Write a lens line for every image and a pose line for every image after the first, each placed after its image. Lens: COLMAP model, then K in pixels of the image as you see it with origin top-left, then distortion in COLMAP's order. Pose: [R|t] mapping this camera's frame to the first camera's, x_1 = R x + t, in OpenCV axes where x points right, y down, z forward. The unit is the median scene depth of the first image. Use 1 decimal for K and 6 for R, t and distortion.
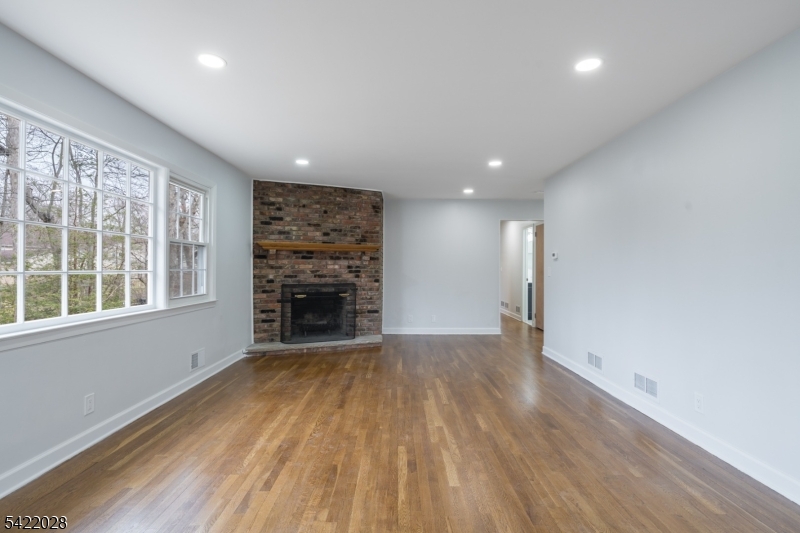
lens RADIAL K [[335.3, 0, 403.8], [0, 335.3, 269.6], [0, 0, 1]] dist [-0.000612, -0.000634]
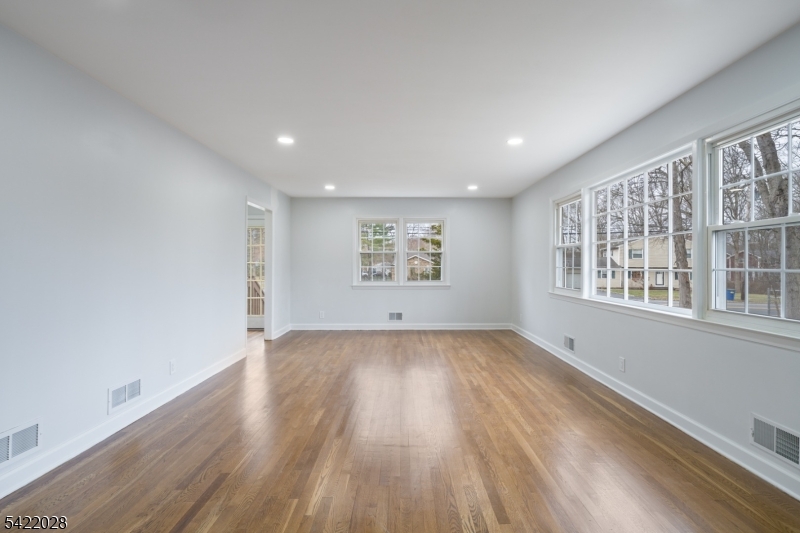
lens RADIAL K [[363.2, 0, 401.0], [0, 363.2, 264.3], [0, 0, 1]] dist [-0.001680, -0.000957]
pose [[-0.999775, -0.004315, 0.020792, -0.043036], [-0.004237, 0.999984, 0.003808, -0.012496], [-0.020808, 0.003719, -0.999777, 2.151008]]
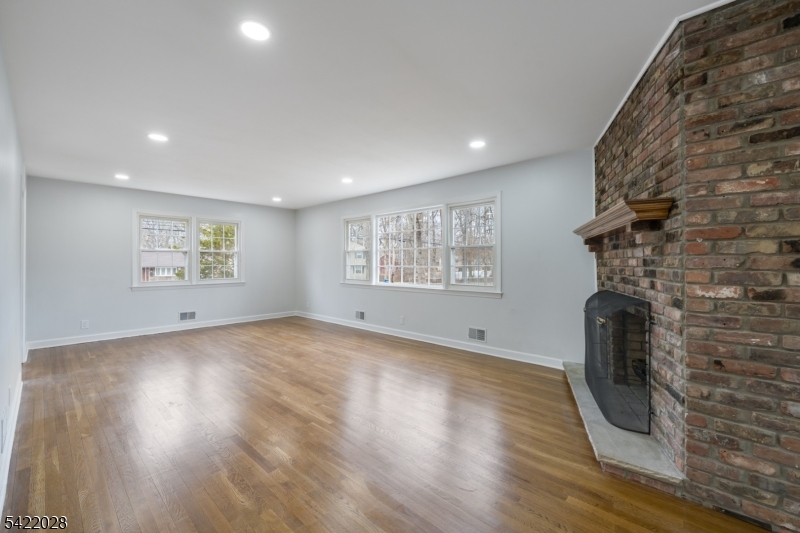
lens RADIAL K [[335.3, 0, 405.8], [0, 335.3, 262.9], [0, 0, 1]] dist [-0.000612, -0.000634]
pose [[-0.694268, -0.003138, -0.719710, 0.702004], [-0.004796, 0.999988, 0.000267, -0.012802], [0.719700, 0.003637, -0.694275, 2.318894]]
